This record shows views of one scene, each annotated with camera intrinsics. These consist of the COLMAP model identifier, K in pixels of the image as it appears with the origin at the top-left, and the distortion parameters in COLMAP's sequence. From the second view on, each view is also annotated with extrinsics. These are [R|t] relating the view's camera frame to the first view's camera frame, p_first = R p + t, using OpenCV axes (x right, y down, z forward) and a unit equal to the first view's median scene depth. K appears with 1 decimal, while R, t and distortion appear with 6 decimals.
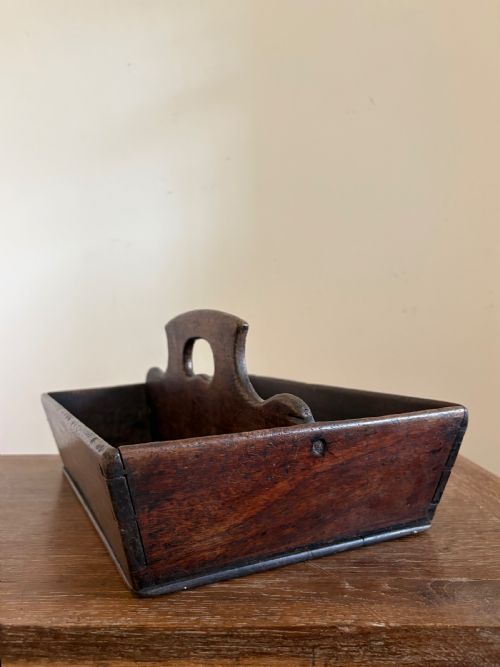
lens RADIAL K [[535.3, 0, 250.0], [0, 535.3, 333.5], [0, 0, 1]] dist [0.062201, -0.099282]
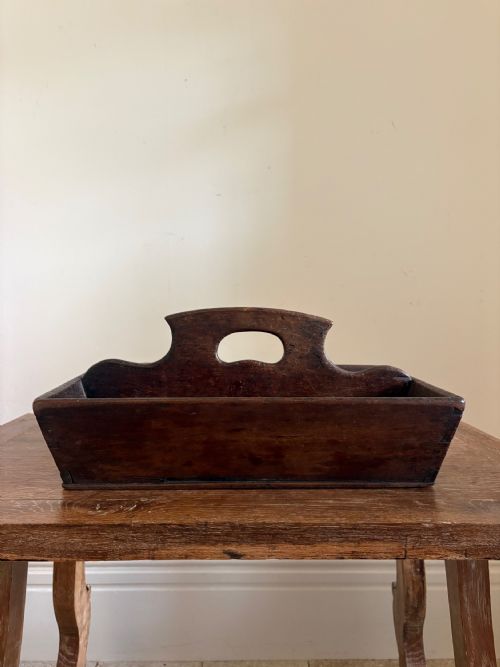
lens RADIAL K [[516.5, 0, 250.0], [0, 516.5, 333.5], [0, 0, 1]] dist [0.011721, -0.035451]
pose [[0.998313, 0.028998, 0.050309, -0.430574], [-0.031740, 0.998005, 0.054582, -0.084209], [-0.048626, -0.056086, 0.997241, -0.459554]]
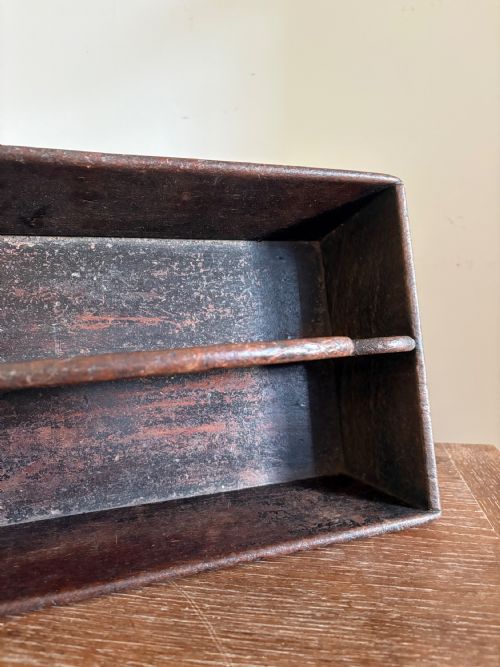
lens RADIAL K [[516.5, 0, 250.0], [0, 516.5, 333.5], [0, 0, 1]] dist [0.011721, -0.035451]
pose [[0.992472, 0.040218, -0.115678, 0.210103], [-0.022643, 0.988516, 0.149410, -0.159452], [0.120358, -0.145666, 0.981985, 0.561634]]
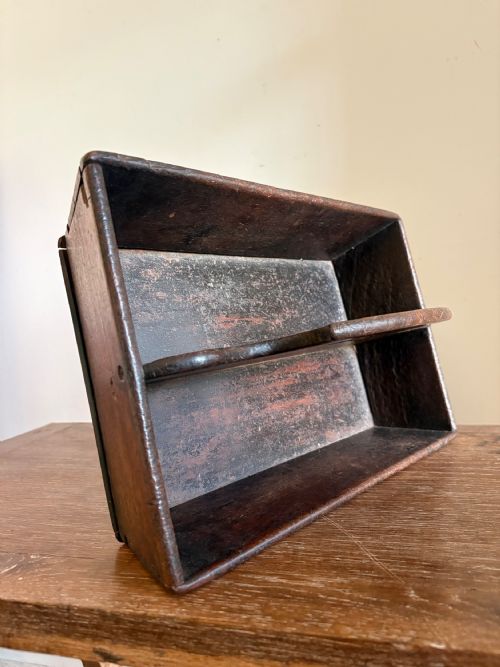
lens RADIAL K [[510.7, 0, 250.0], [0, 510.7, 333.5], [0, 0, 1]] dist [0.085808, -0.124621]
pose [[0.975398, -0.015725, -0.219889, 0.125211], [0.032570, 0.996786, 0.073192, -0.063440], [0.218031, -0.078553, 0.972775, 0.116708]]
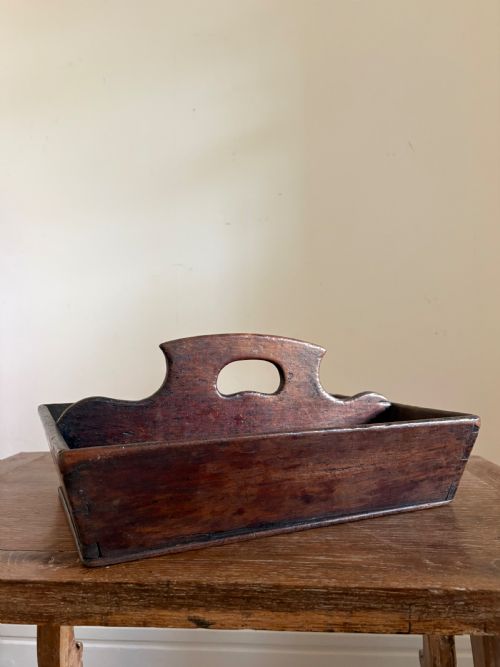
lens RADIAL K [[516.4, 0, 250.0], [0, 516.4, 333.5], [0, 0, 1]] dist [0.075896, -0.109161]
pose [[0.999546, 0.022937, -0.019547, -0.255425], [-0.023246, 0.999606, -0.015742, -0.045581], [0.019178, 0.016189, 0.999685, -0.278589]]
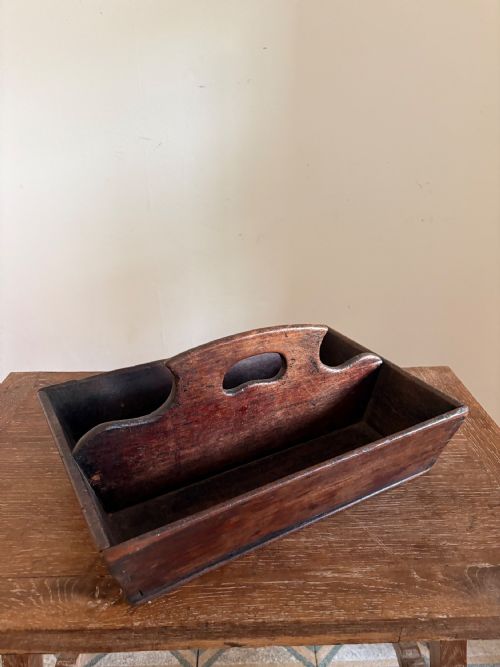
lens RADIAL K [[516.4, 0, 250.0], [0, 516.4, 333.5], [0, 0, 1]] dist [0.075896, -0.109161]
pose [[0.996829, -0.000076, 0.079573, -0.462232], [-0.033839, 0.904667, 0.424774, -0.875984], [-0.072019, -0.426119, 0.901796, -0.021739]]
